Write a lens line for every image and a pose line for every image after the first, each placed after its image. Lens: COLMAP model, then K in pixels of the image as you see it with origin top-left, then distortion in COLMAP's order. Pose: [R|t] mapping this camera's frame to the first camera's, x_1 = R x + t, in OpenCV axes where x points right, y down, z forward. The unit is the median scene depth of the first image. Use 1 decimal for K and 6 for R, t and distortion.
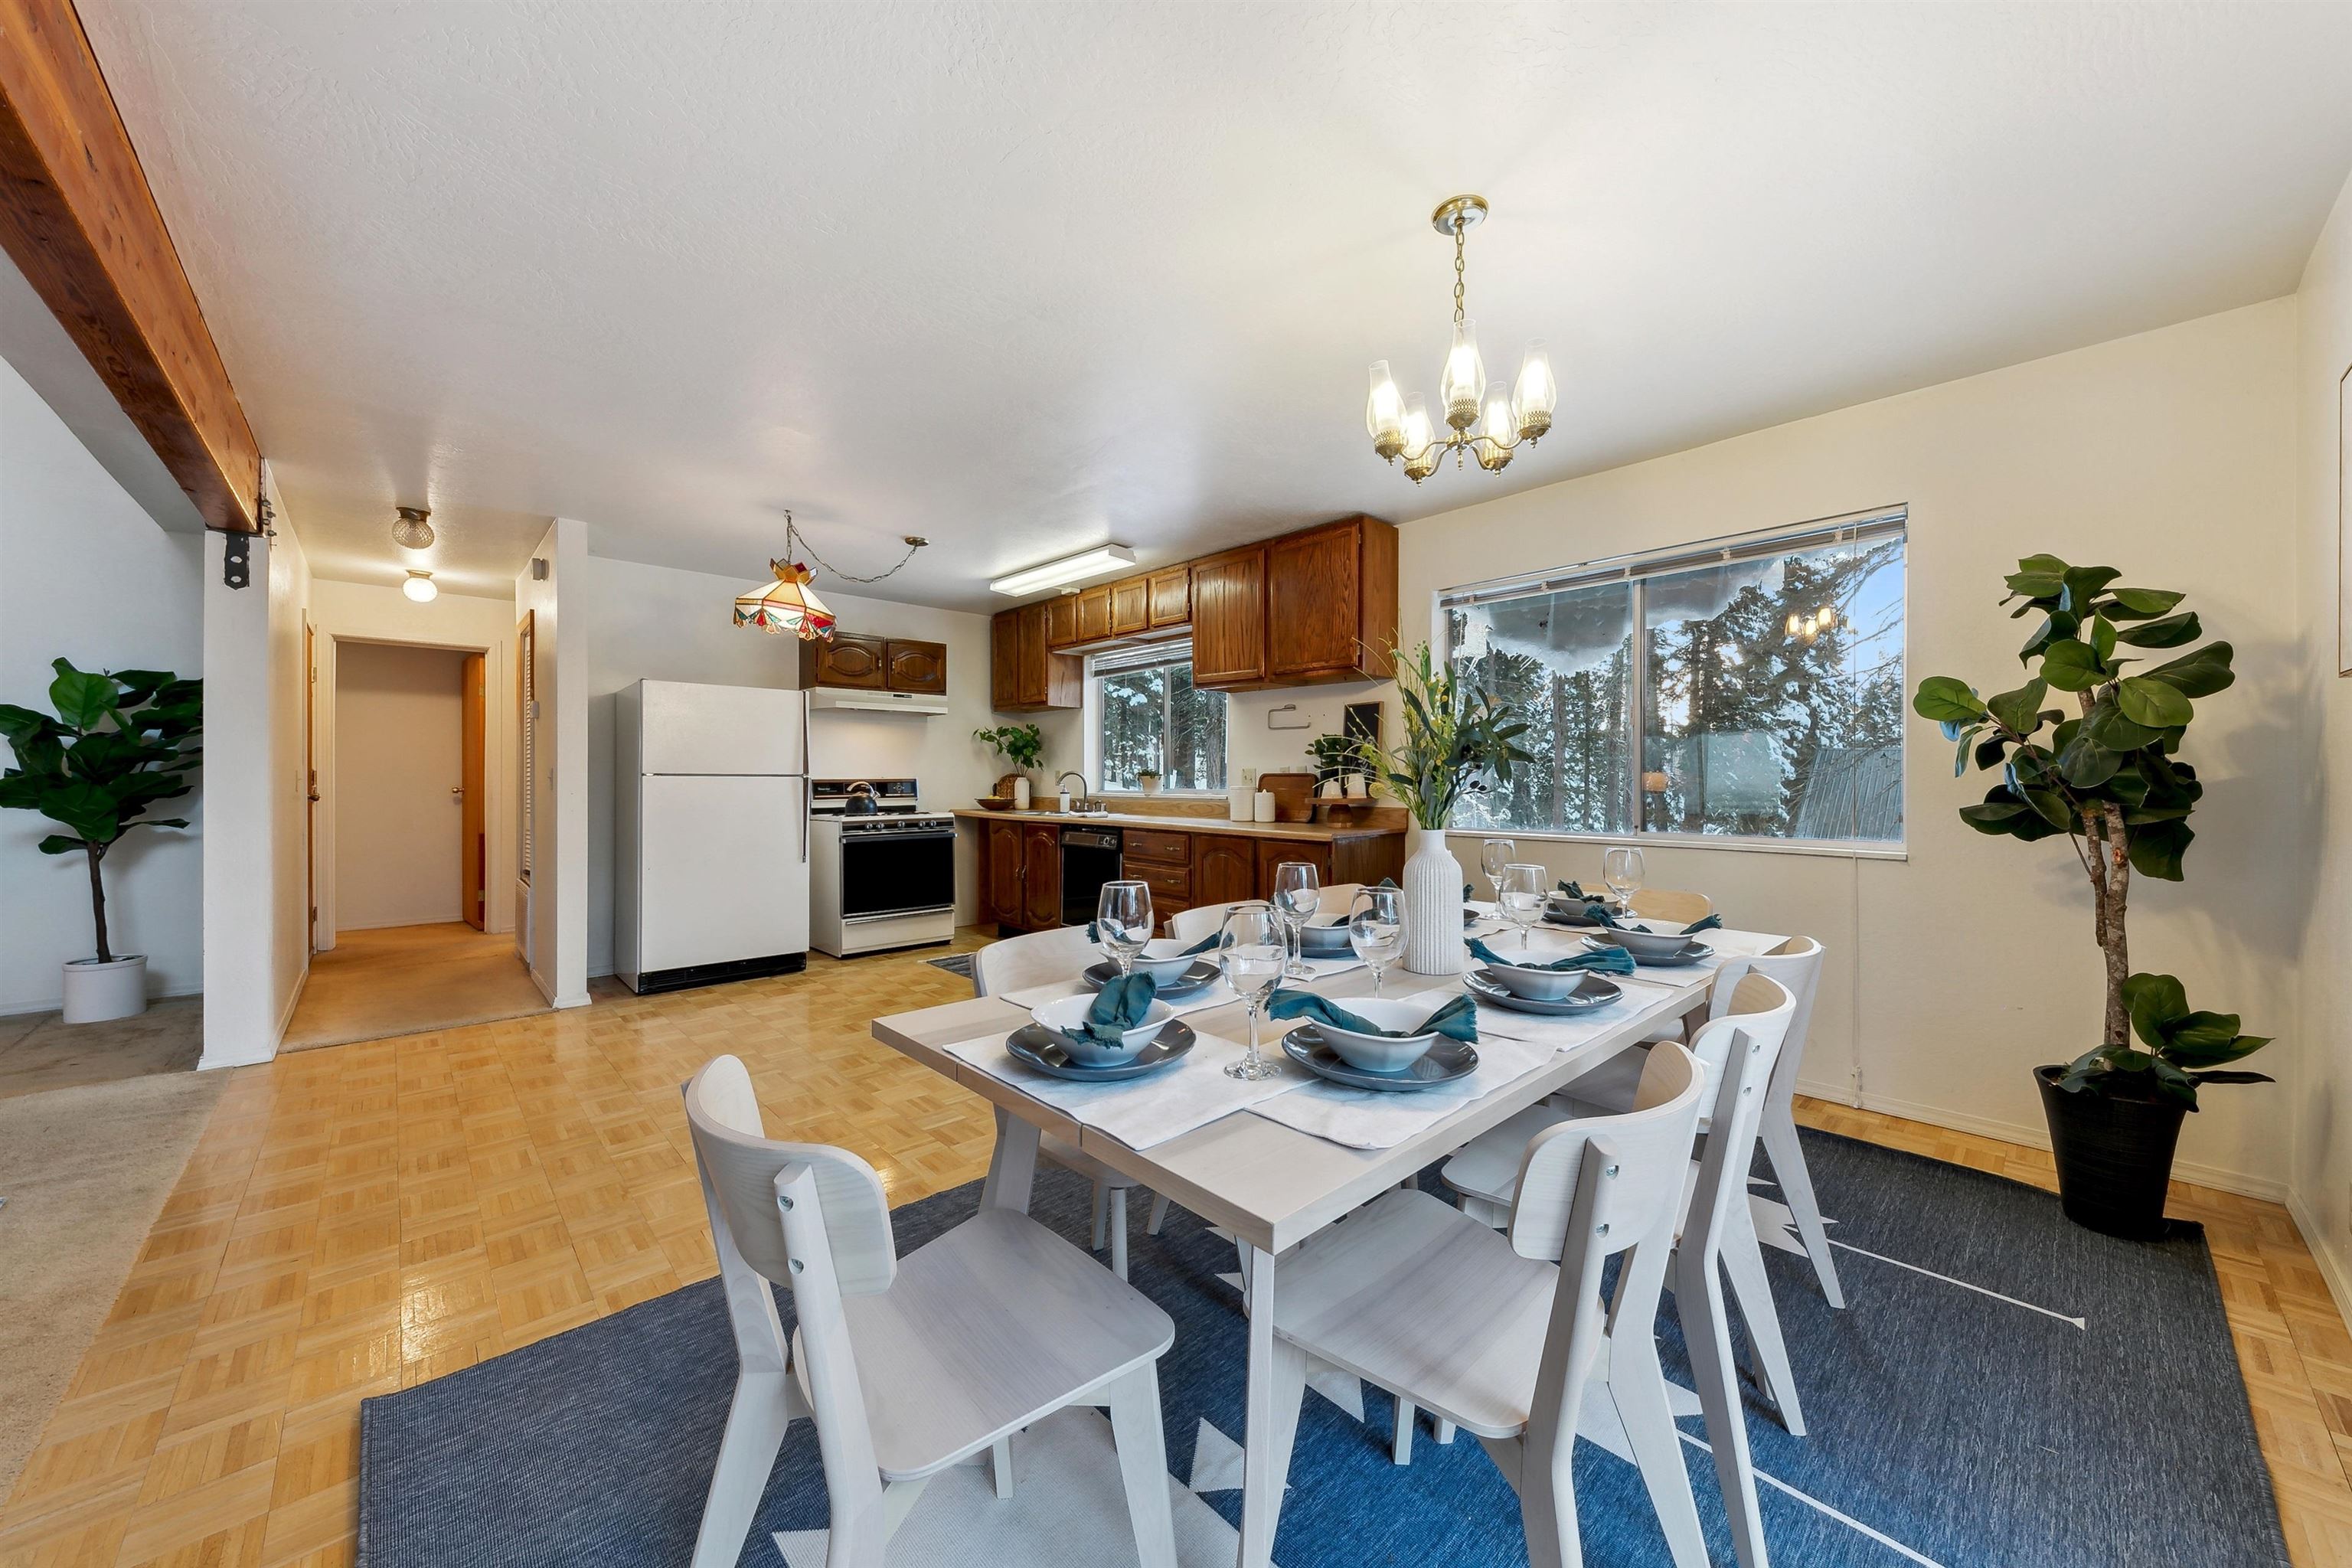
lens RADIAL K [[840.1, 0, 1192.3], [0, 840.1, 778.3], [0, 0, 1]] dist [0.008754, -0.001550]
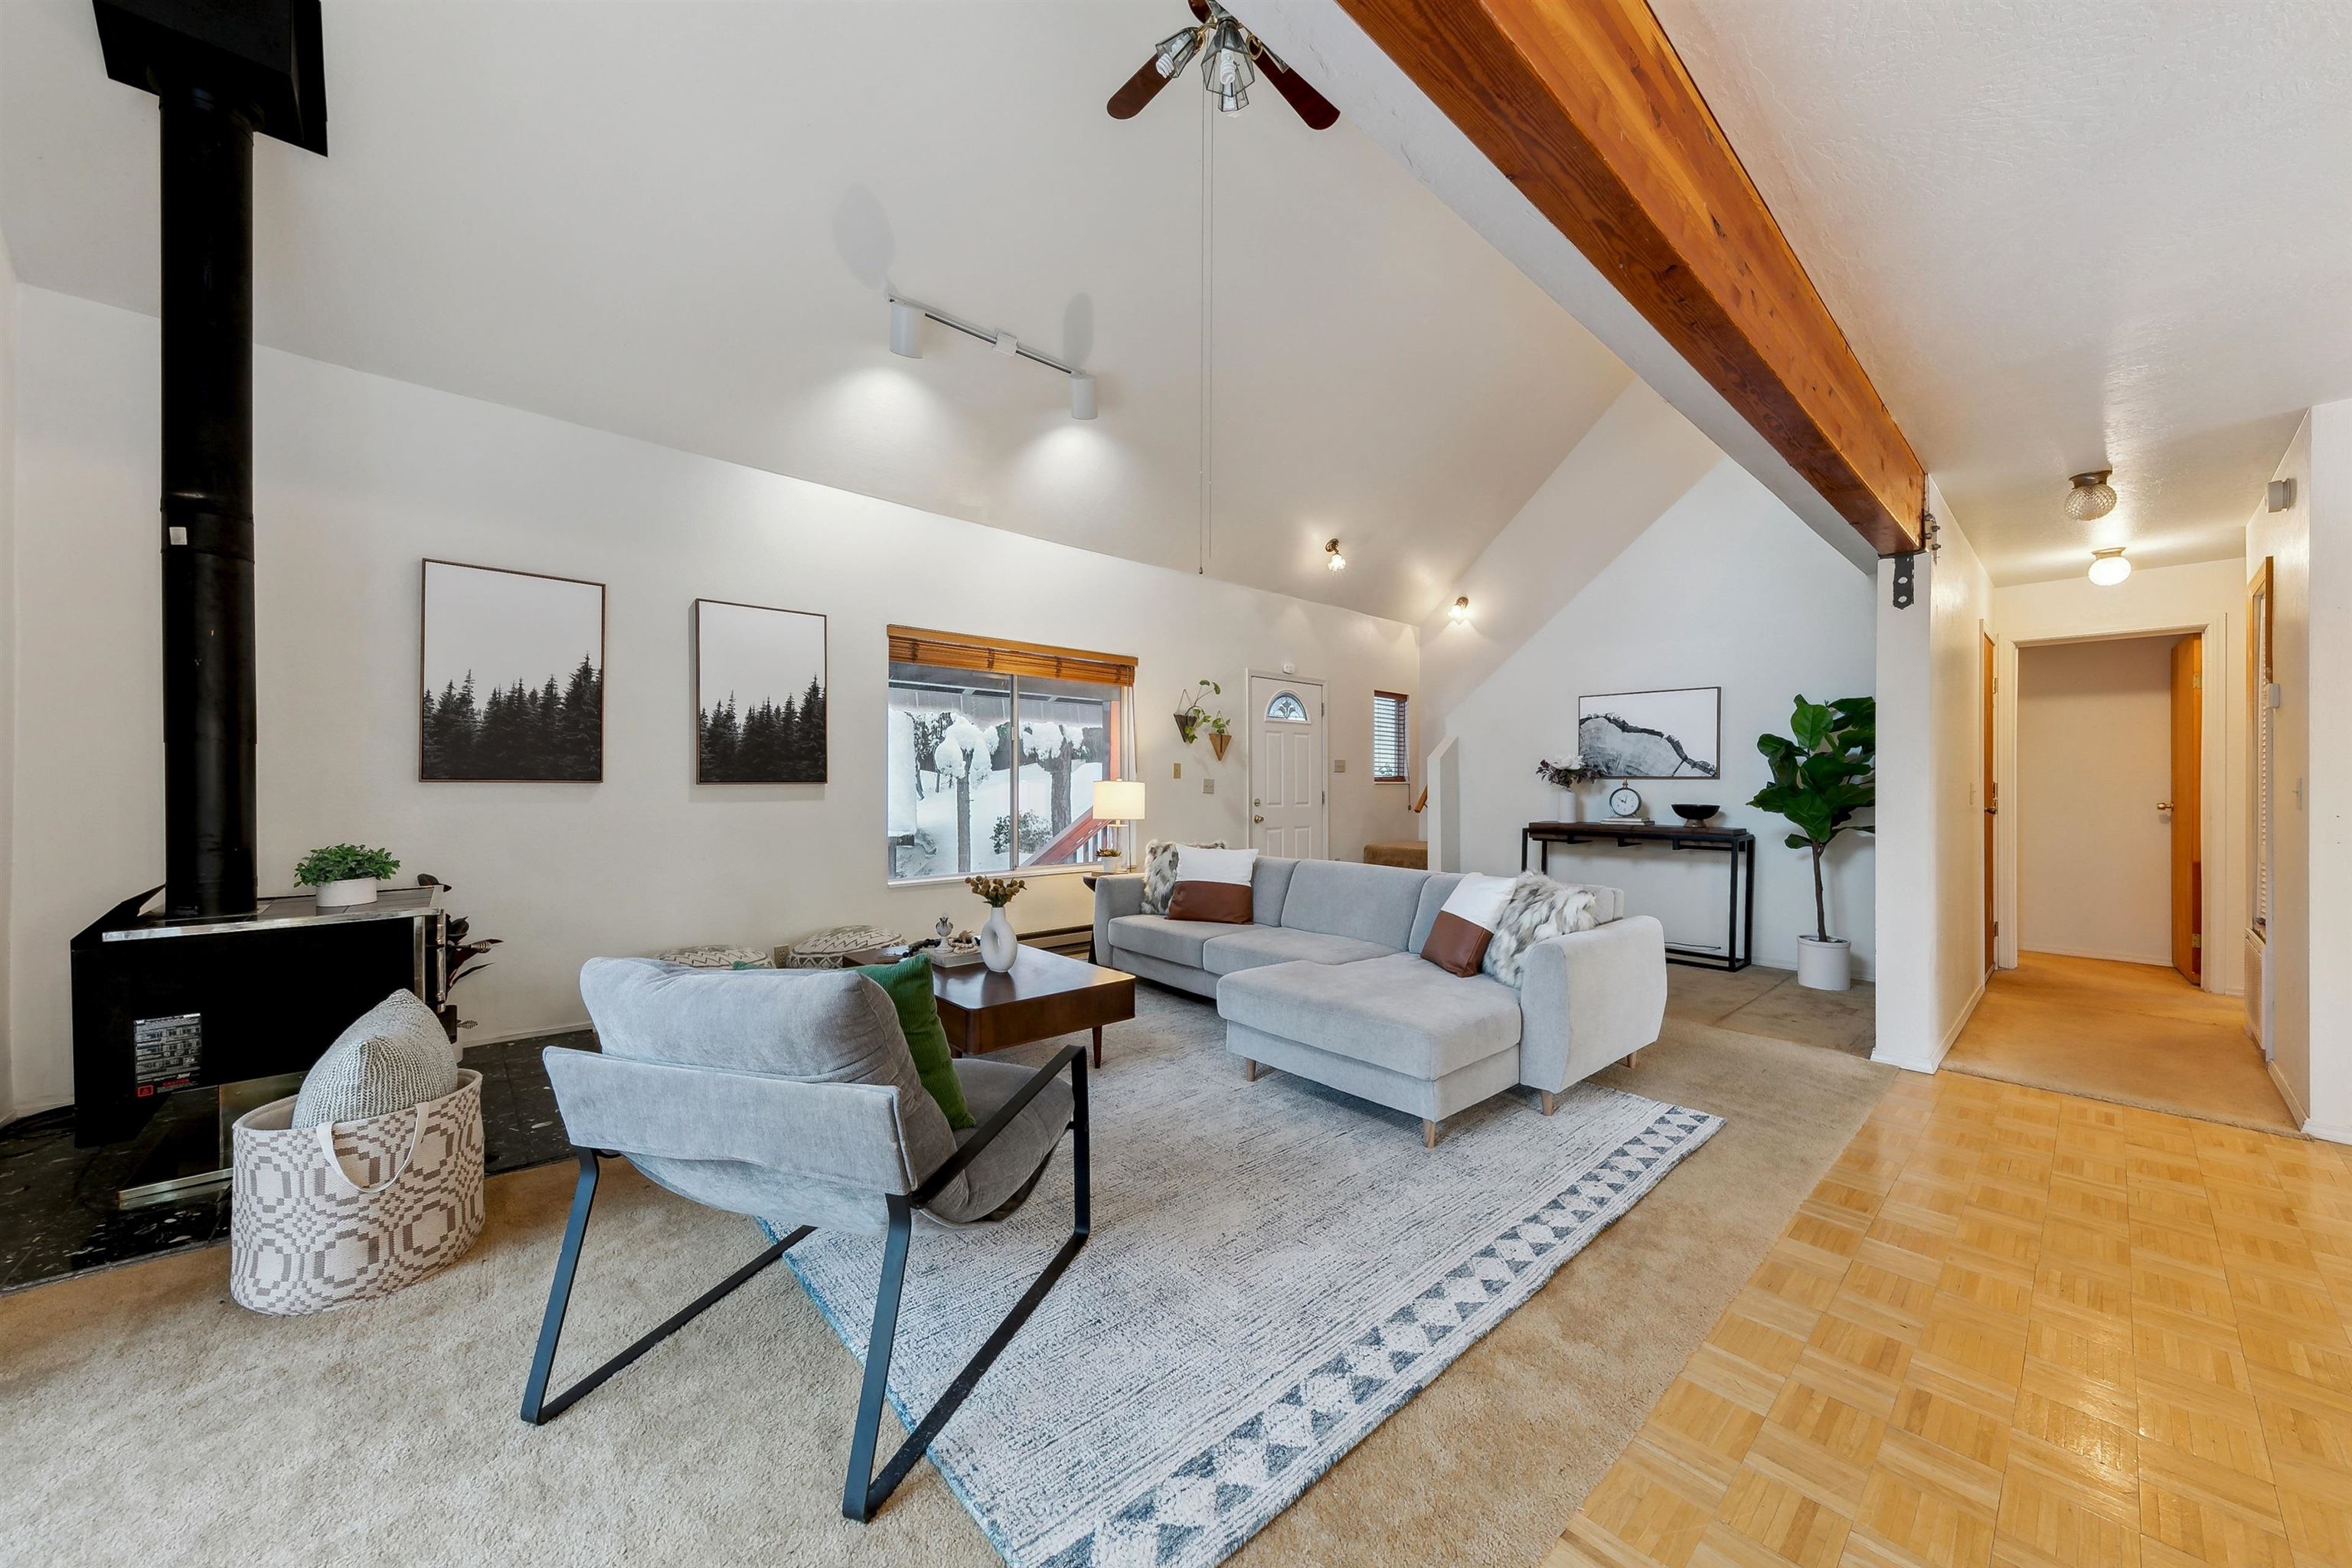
lens RADIAL K [[840.1, 0, 1201.3], [0, 840.1, 781.2], [0, 0, 1]] dist [0.008754, -0.001550]
pose [[-0.006244, -0.003962, -0.999973, -0.072322], [-0.007082, 0.999967, -0.003918, -0.001332], [0.999955, 0.007057, -0.006271, 0.122540]]
